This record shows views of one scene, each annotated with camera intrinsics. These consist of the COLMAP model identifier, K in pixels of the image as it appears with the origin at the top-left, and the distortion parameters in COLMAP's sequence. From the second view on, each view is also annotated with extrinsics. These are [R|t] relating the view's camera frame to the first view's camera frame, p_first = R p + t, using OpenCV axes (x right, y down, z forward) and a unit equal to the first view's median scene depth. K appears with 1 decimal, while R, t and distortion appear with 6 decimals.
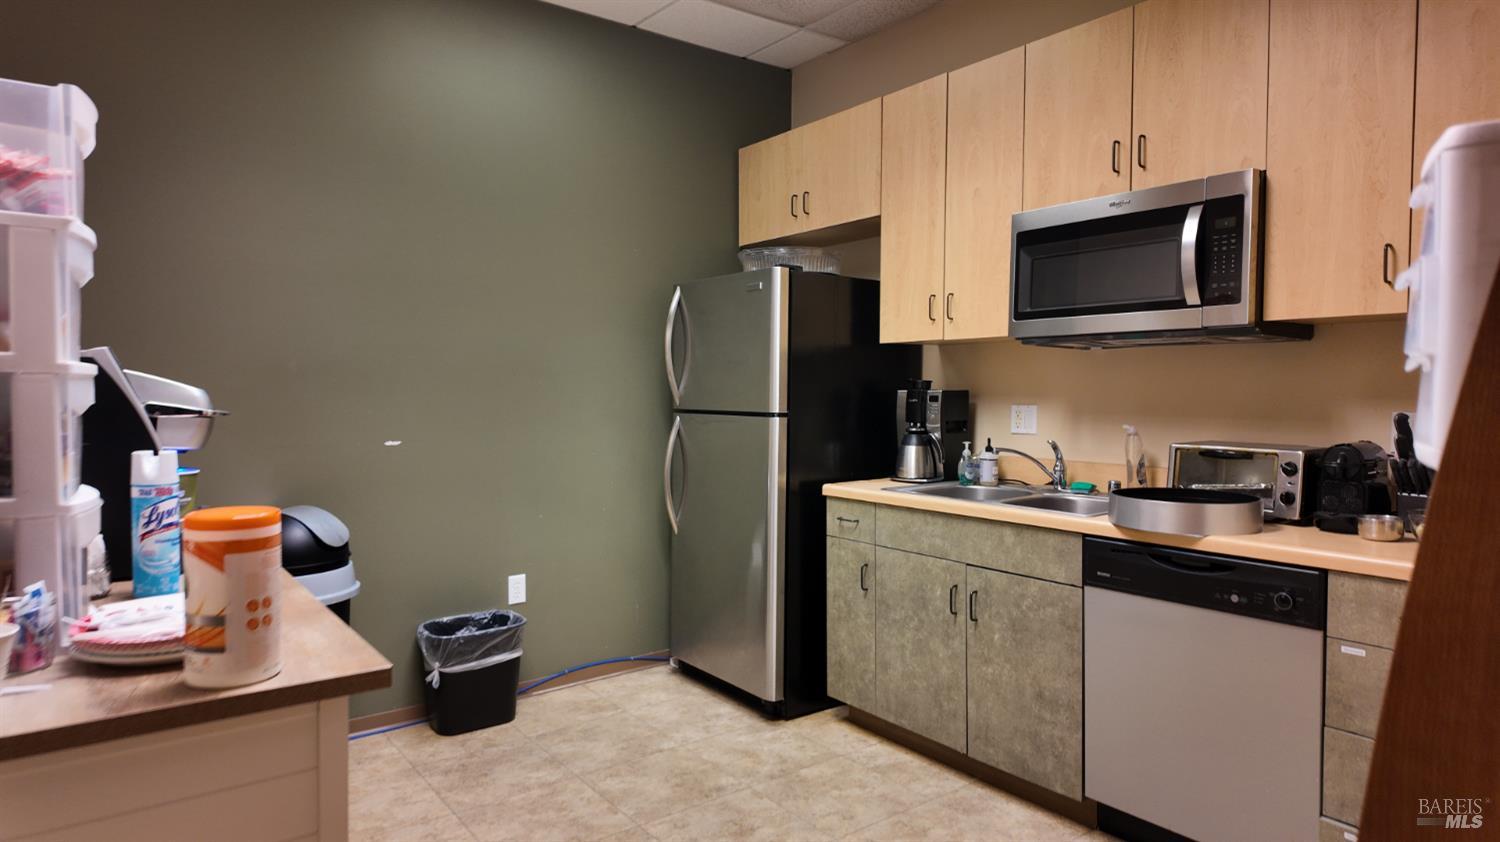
lens RADIAL K [[888.0, 0, 750.0], [0, 888.0, 421.0], [0, 0, 1]] dist [0.001002, -0.000185]
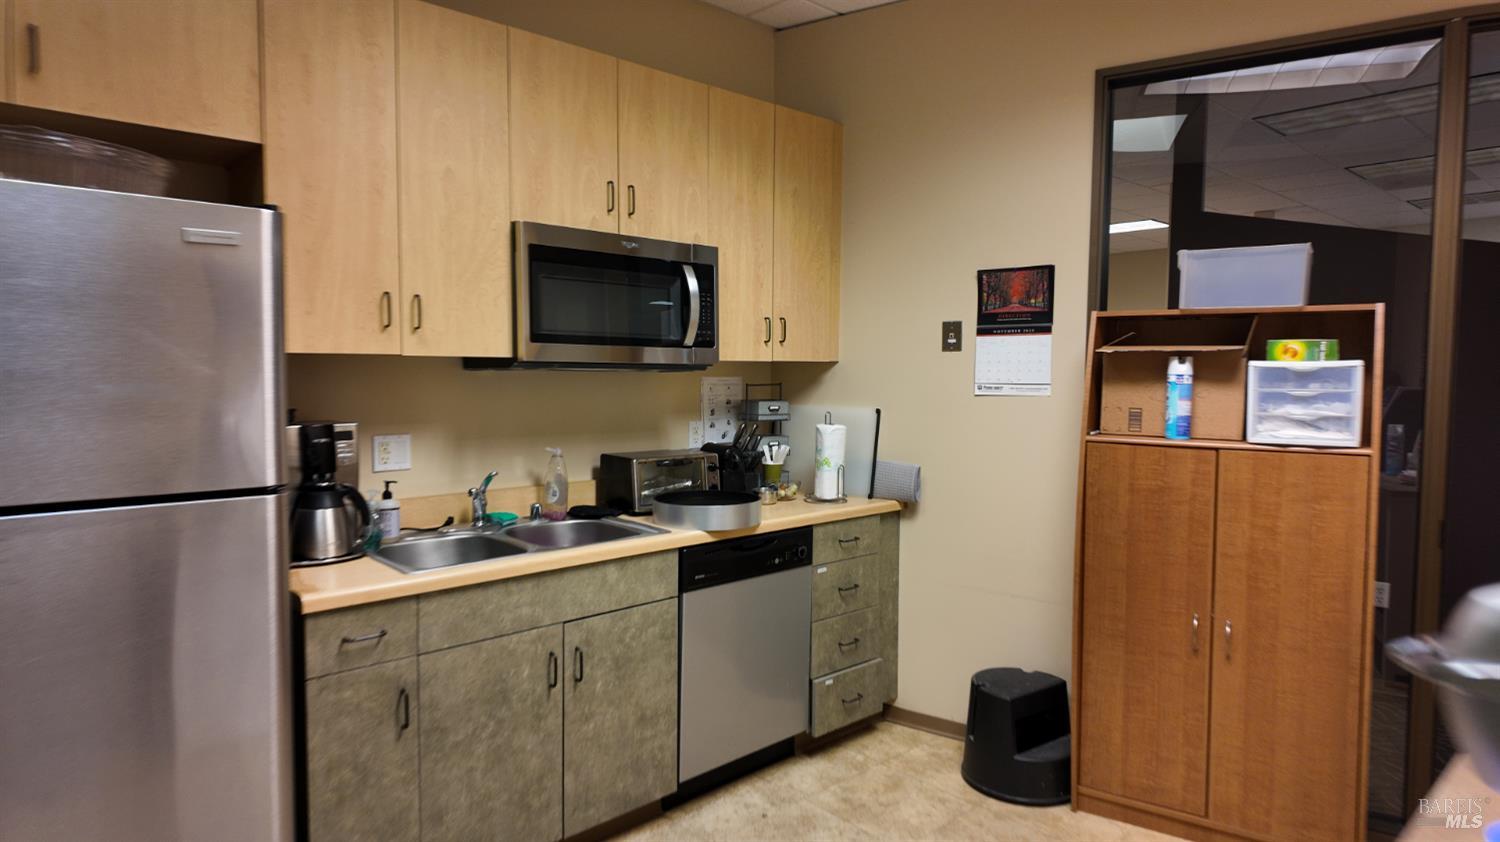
lens RADIAL K [[857.0, 0, 750.0], [0, 857.0, 421.0], [0, 0, 1]] dist [0.115316, -0.166916]
pose [[-0.111207, -0.062008, 0.991861, -0.593624], [0.028273, 0.997450, 0.065527, -0.085192], [-0.993395, 0.035330, -0.109170, 0.880309]]
